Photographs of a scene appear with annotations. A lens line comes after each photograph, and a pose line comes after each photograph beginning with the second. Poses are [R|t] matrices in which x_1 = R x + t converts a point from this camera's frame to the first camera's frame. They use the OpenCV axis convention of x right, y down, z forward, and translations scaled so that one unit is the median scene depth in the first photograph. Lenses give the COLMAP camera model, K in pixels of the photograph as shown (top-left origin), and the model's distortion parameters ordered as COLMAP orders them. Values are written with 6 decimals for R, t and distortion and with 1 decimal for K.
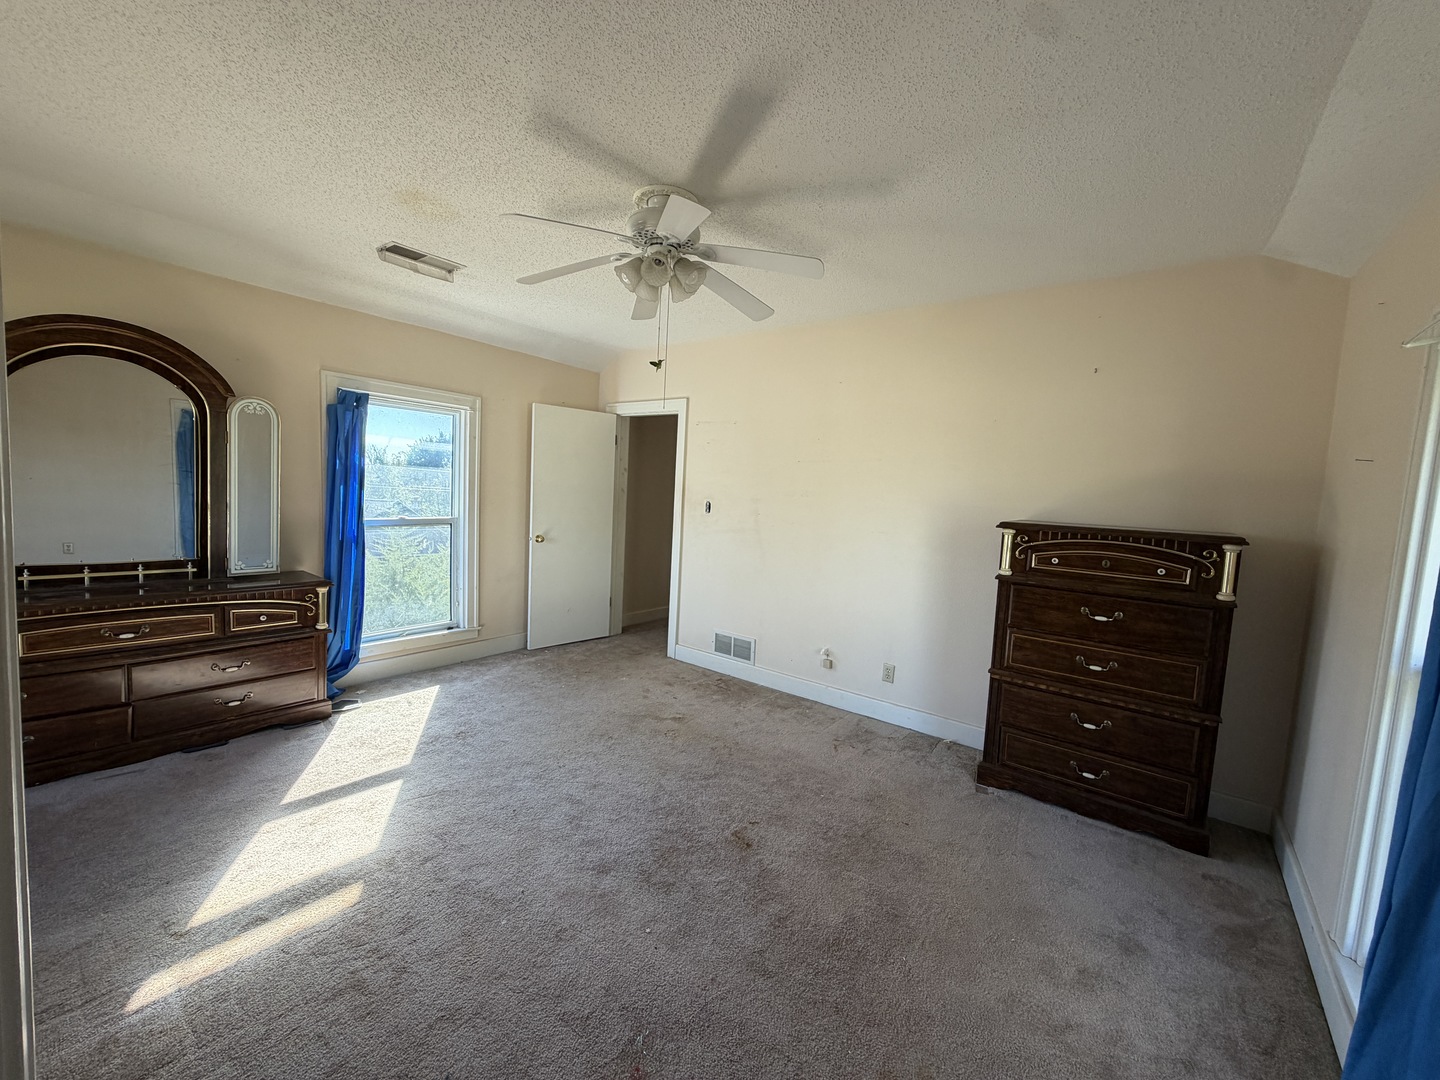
lens RADIAL K [[573.3, 0, 713.4], [0, 573.3, 538.5], [0, 0, 1]] dist [0.001333, -0.000347]
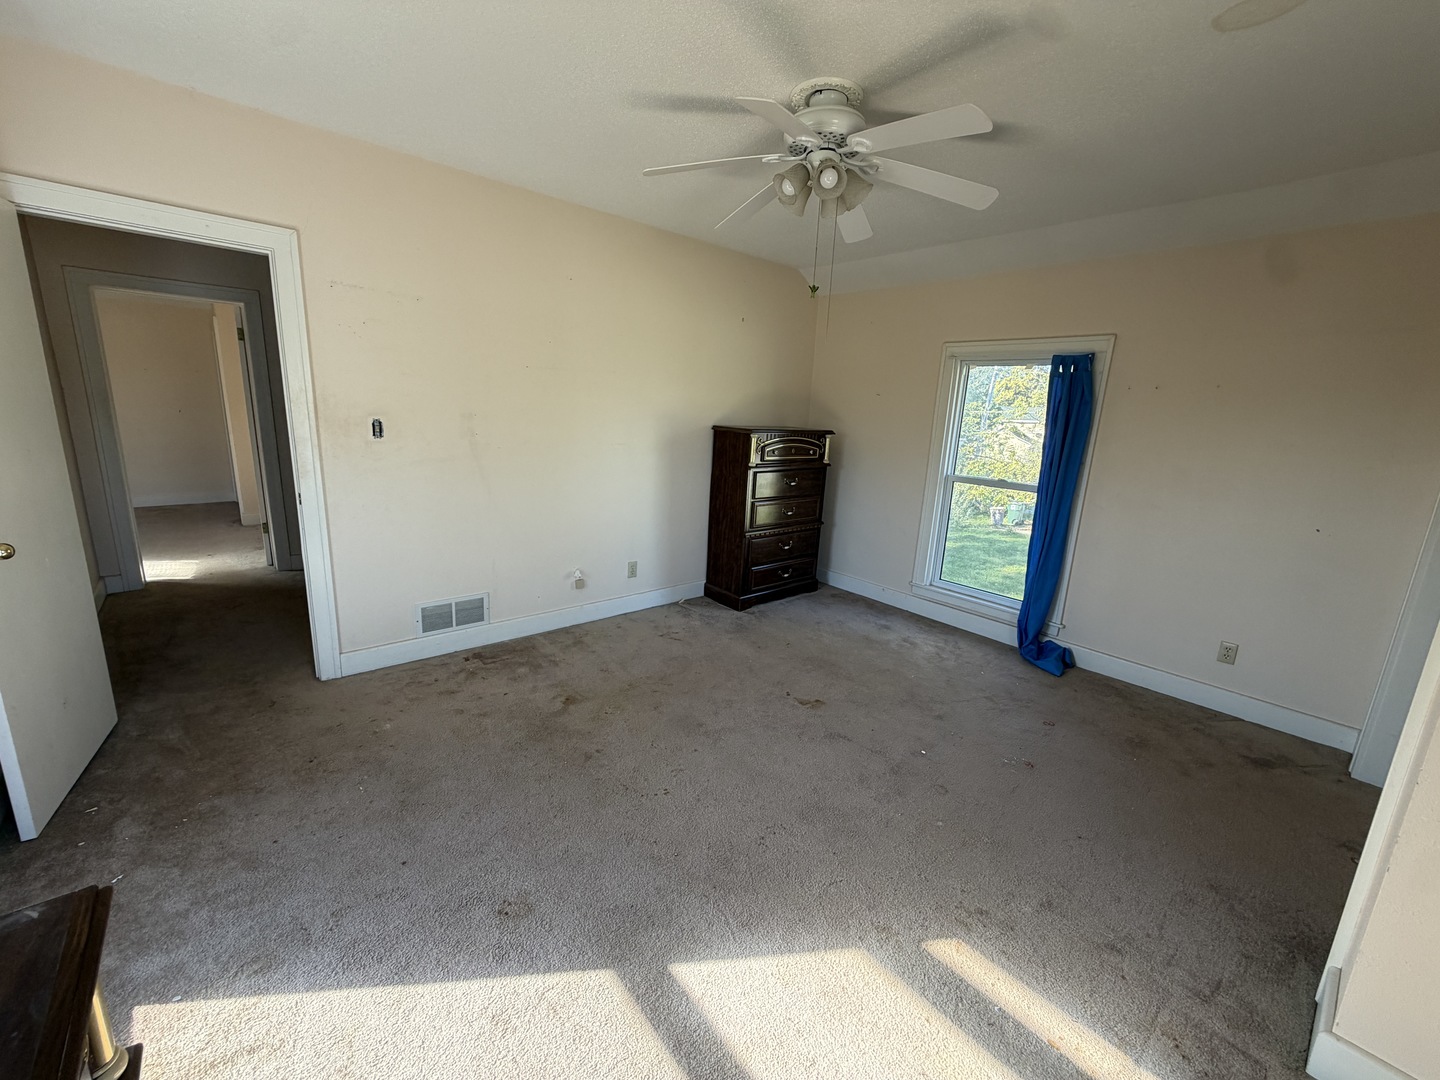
lens RADIAL K [[573.3, 0, 713.0], [0, 573.3, 540.3], [0, 0, 1]] dist [0.001333, -0.000347]
pose [[0.193731, -0.260908, 0.945725, -0.767777], [0.043980, 0.965328, 0.257307, -0.110575], [-0.980068, -0.008256, 0.198489, 0.672948]]
